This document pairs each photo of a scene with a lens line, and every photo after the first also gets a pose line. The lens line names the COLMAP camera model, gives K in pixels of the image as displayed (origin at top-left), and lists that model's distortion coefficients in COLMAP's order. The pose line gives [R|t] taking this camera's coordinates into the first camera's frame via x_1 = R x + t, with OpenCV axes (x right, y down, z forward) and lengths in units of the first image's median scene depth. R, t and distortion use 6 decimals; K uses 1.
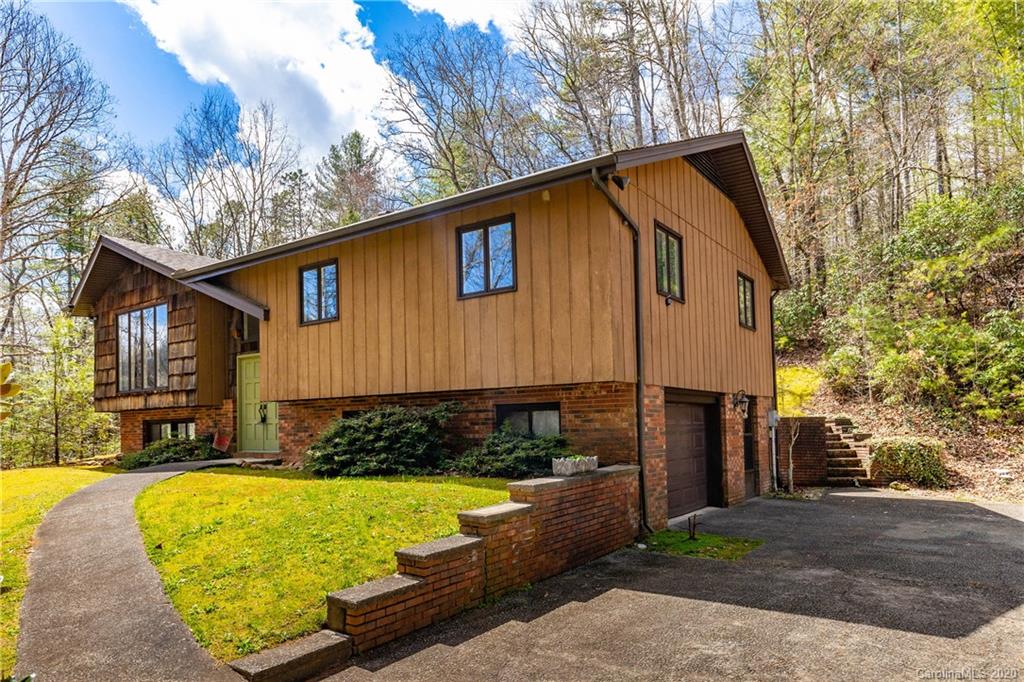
lens RADIAL K [[650.0, 0, 506.0], [0, 650.0, 399.4], [0, 0, 1]] dist [-0.001995, -0.001813]
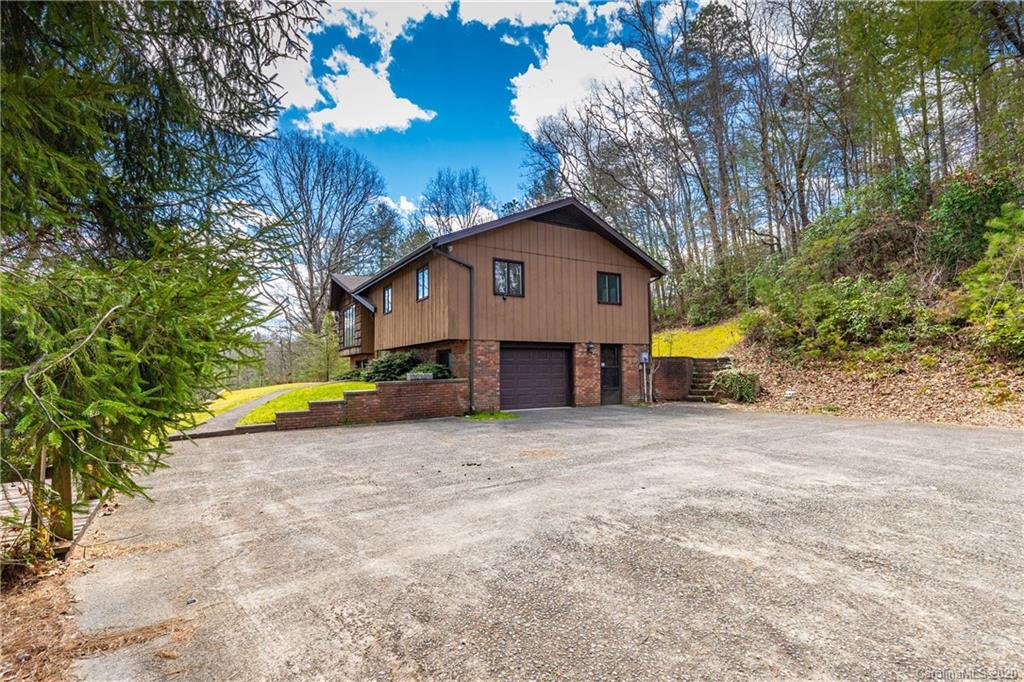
lens RADIAL K [[489.3, 0, 512.0], [0, 489.3, 341.0], [0, 0, 1]] dist [-0.000576, -0.000151]
pose [[0.918331, -0.019292, -0.395344, 0.587909], [0.013024, 0.999743, -0.018533, 0.006210], [0.395600, 0.011870, 0.918346, -0.248878]]
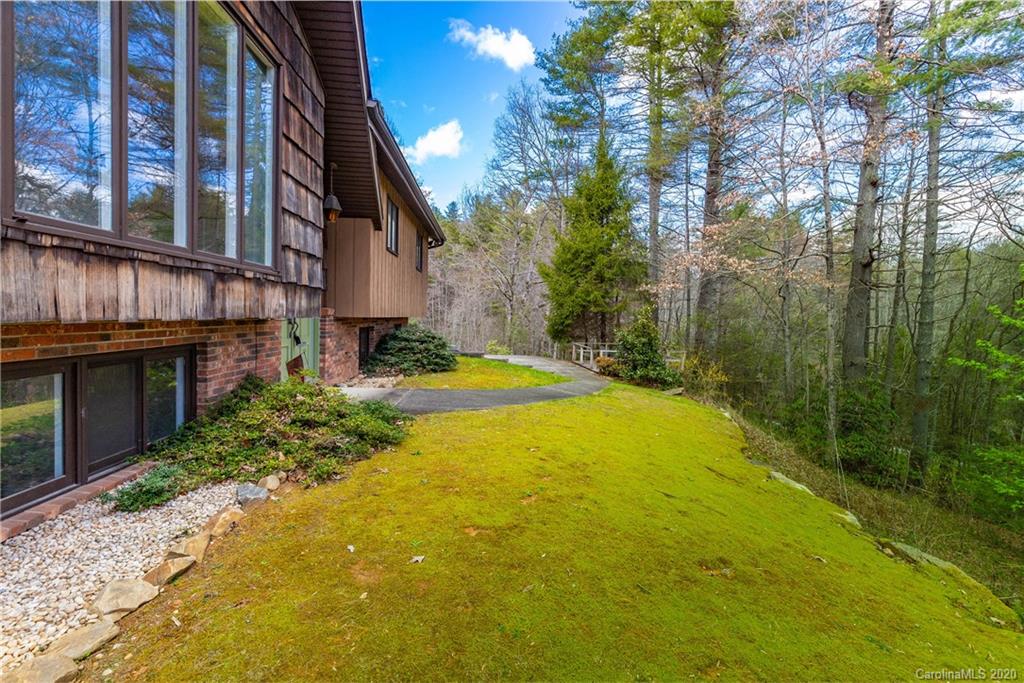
lens RADIAL K [[489.3, 0, 512.0], [0, 489.3, 341.5], [0, 0, 1]] dist [-0.000576, -0.000151]
pose [[-0.623692, -0.046200, 0.780304, -0.878579], [-0.059164, 0.998178, 0.011810, 0.014087], [-0.779428, -0.038801, -0.625289, 1.108875]]
